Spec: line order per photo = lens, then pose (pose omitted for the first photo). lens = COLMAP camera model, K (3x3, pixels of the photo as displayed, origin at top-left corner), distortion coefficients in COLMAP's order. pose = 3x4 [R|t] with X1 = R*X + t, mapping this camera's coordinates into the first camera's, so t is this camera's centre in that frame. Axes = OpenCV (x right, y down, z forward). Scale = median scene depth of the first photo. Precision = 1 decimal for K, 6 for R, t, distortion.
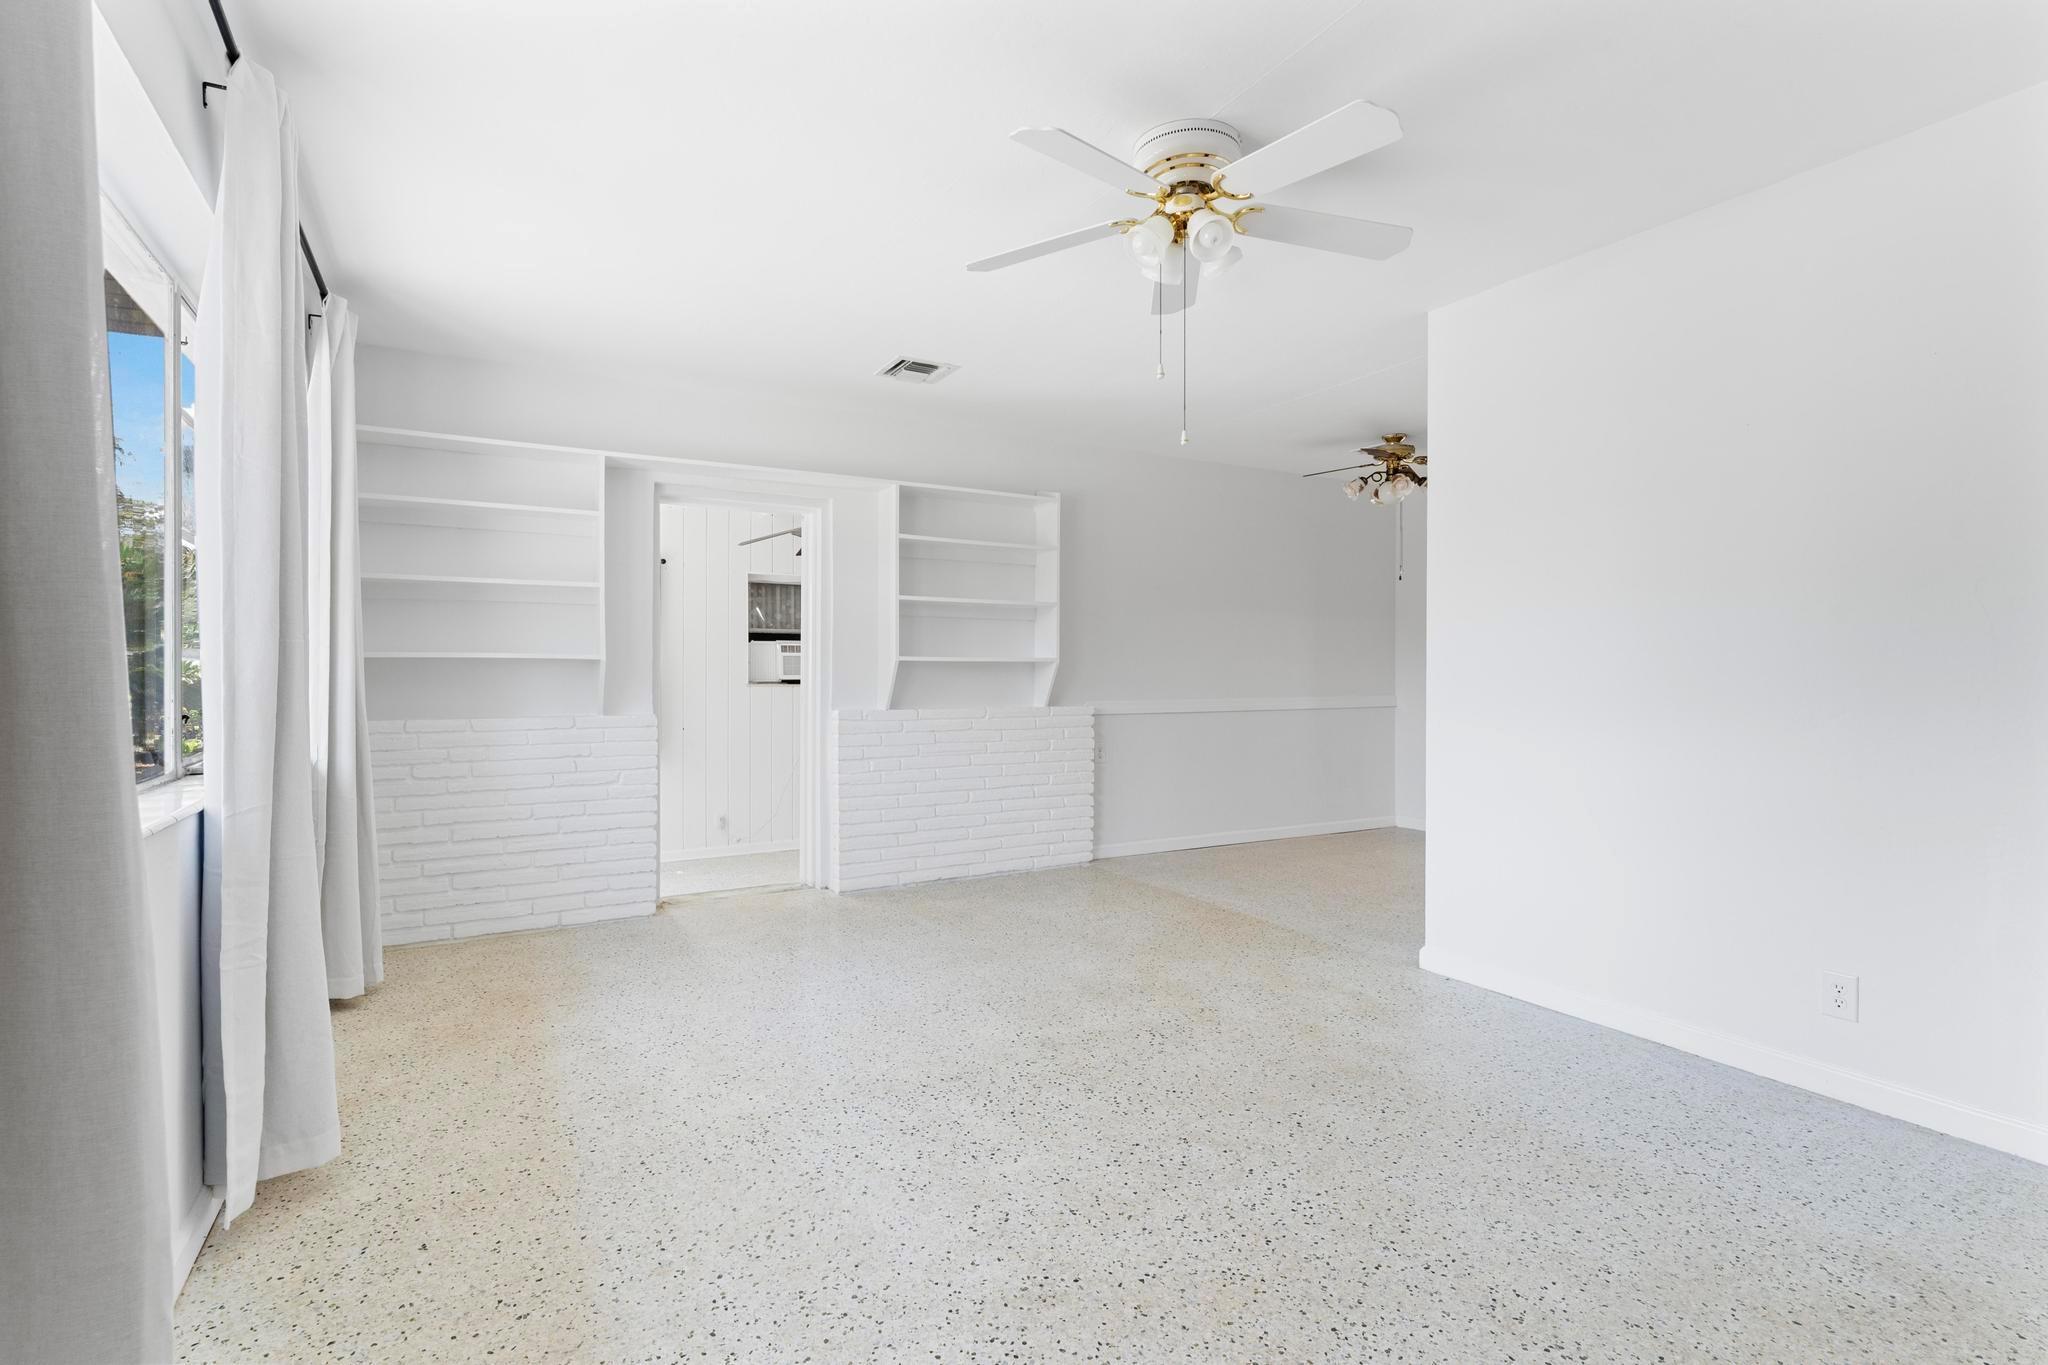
lens RADIAL K [[928.1, 0, 985.3], [0, 928.1, 682.9], [0, 0, 1]] dist [-0.005426, 0.000267]
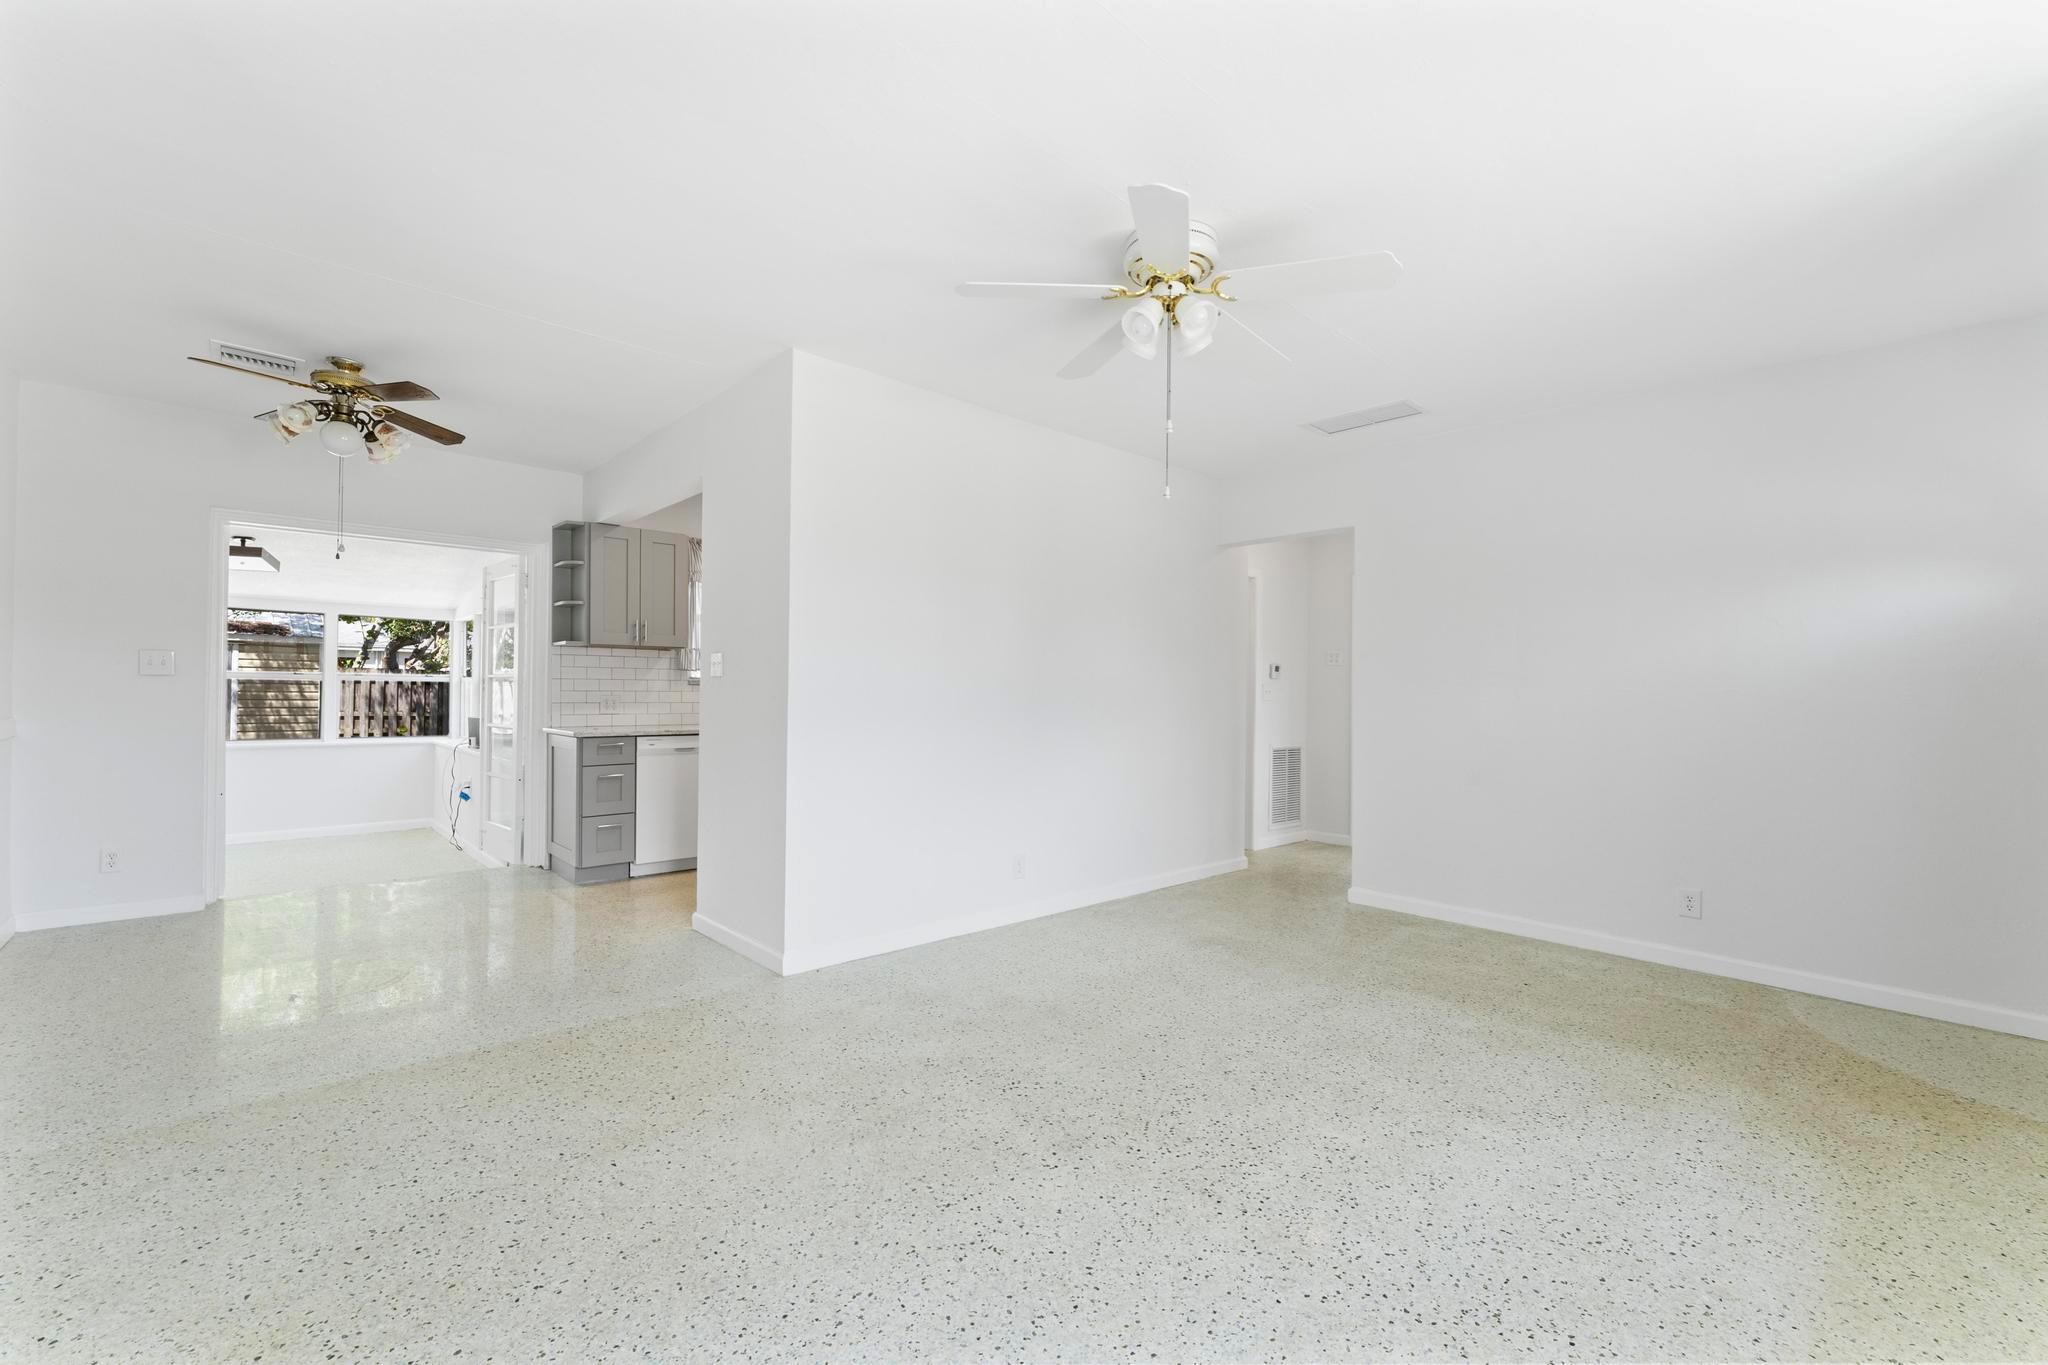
lens RADIAL K [[869.2, 0, 1017.9], [0, 869.2, 687.2], [0, 0, 1]] dist [-0.001706, -0.000819]
pose [[-0.248793, 0.000981, 0.968556, -0.671645], [-0.002699, 0.999995, -0.001706, -0.018573], [-0.968553, -0.003039, -0.248789, 1.236626]]
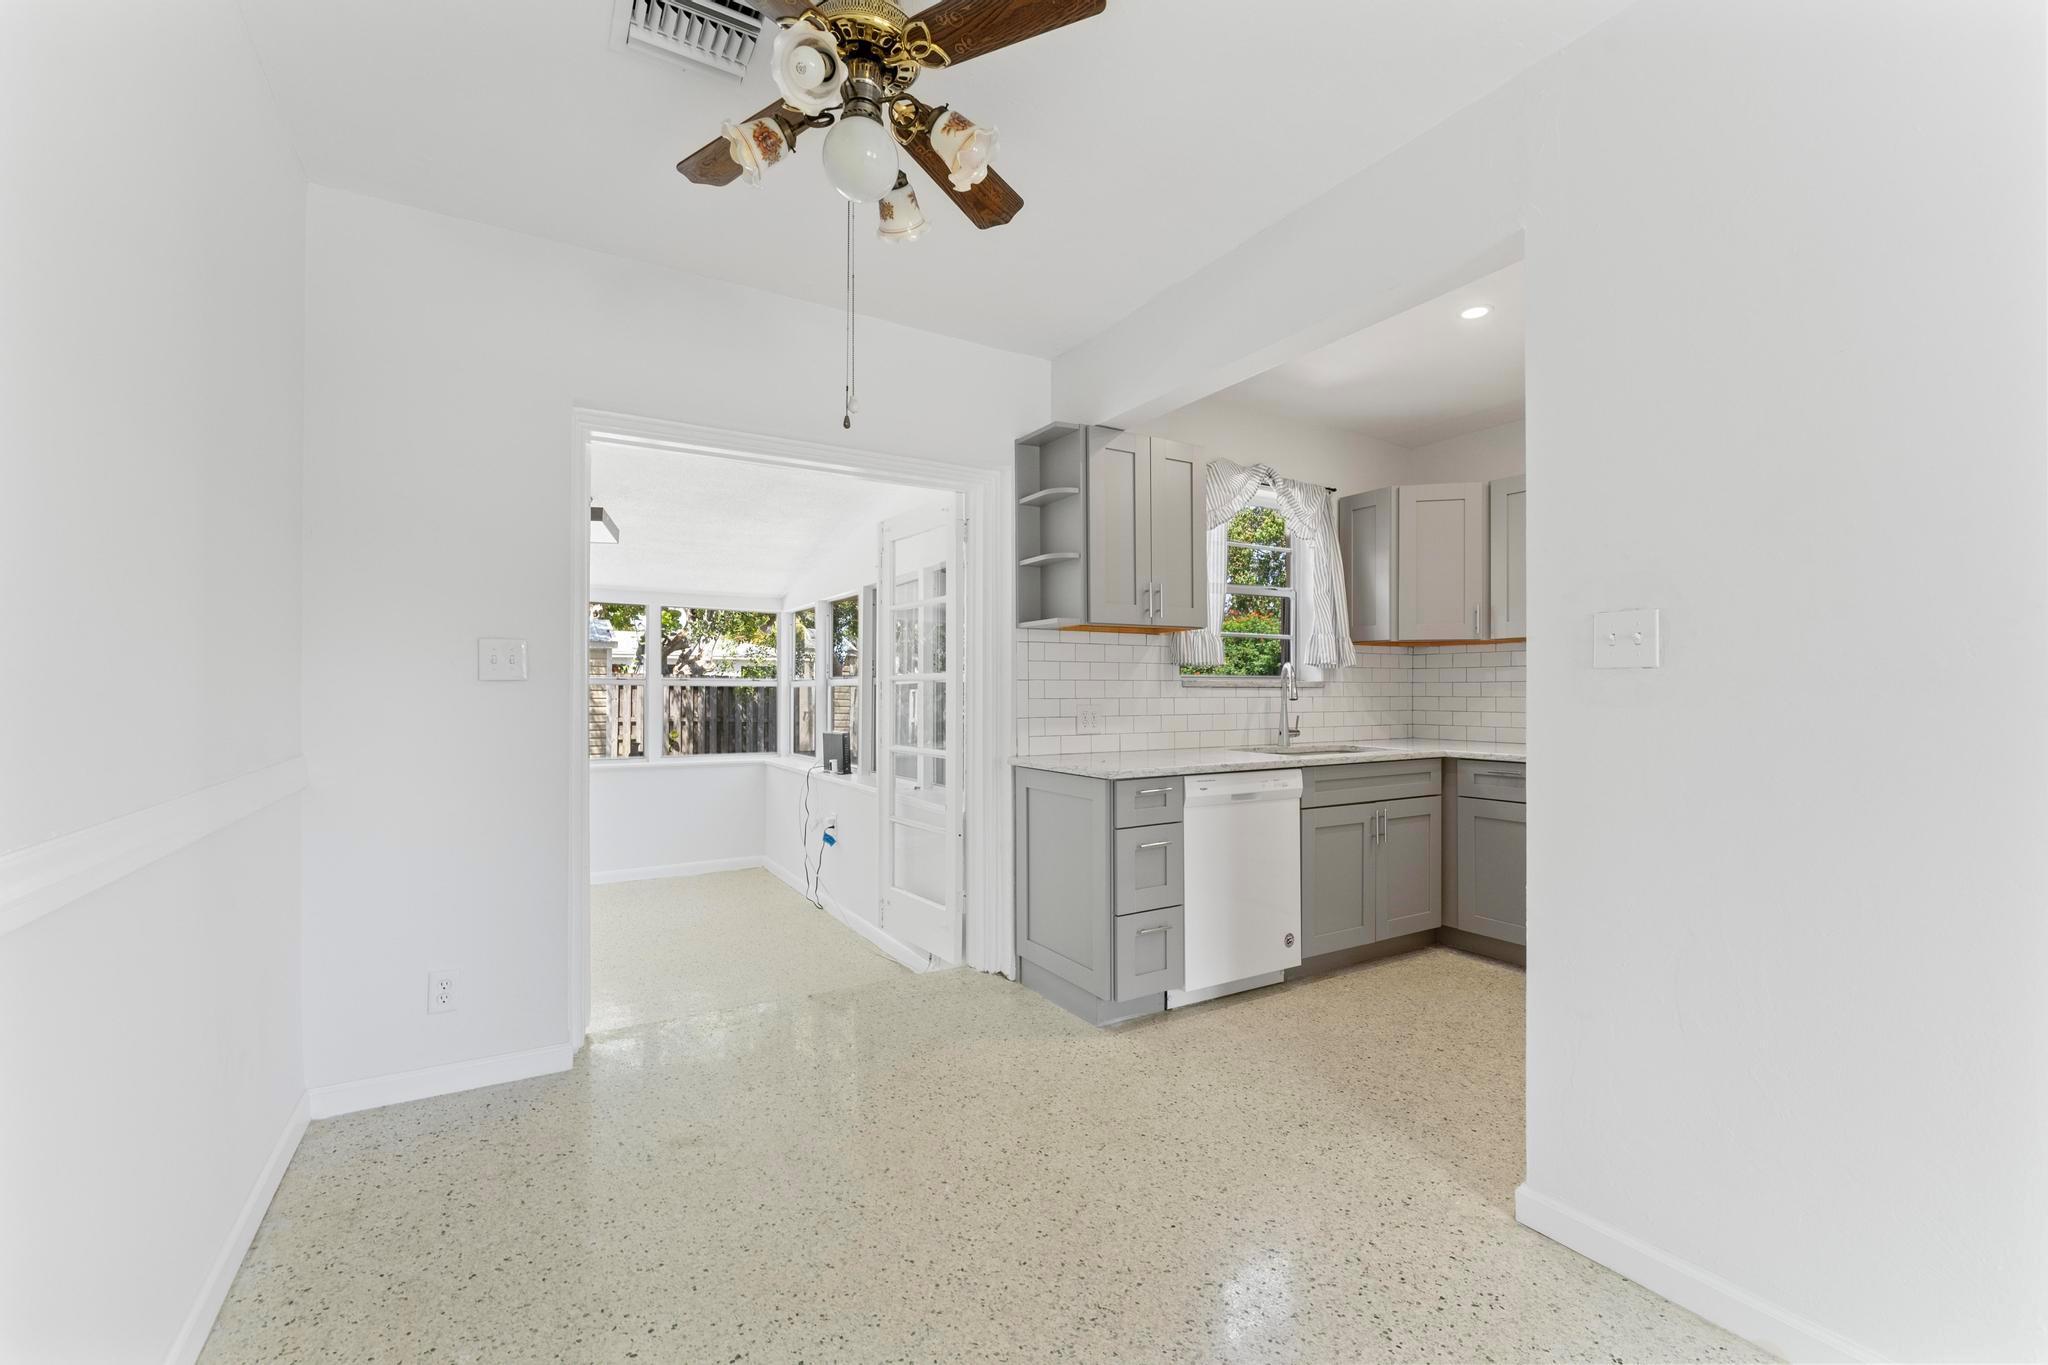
lens RADIAL K [[869.2, 0, 1015.5], [0, 869.2, 690.6], [0, 0, 1]] dist [-0.001706, -0.000819]
pose [[-0.040443, -0.002442, 0.999179, 0.205507], [0.008883, 0.999957, 0.002803, -0.026243], [-0.999142, 0.008989, -0.040419, 1.795586]]
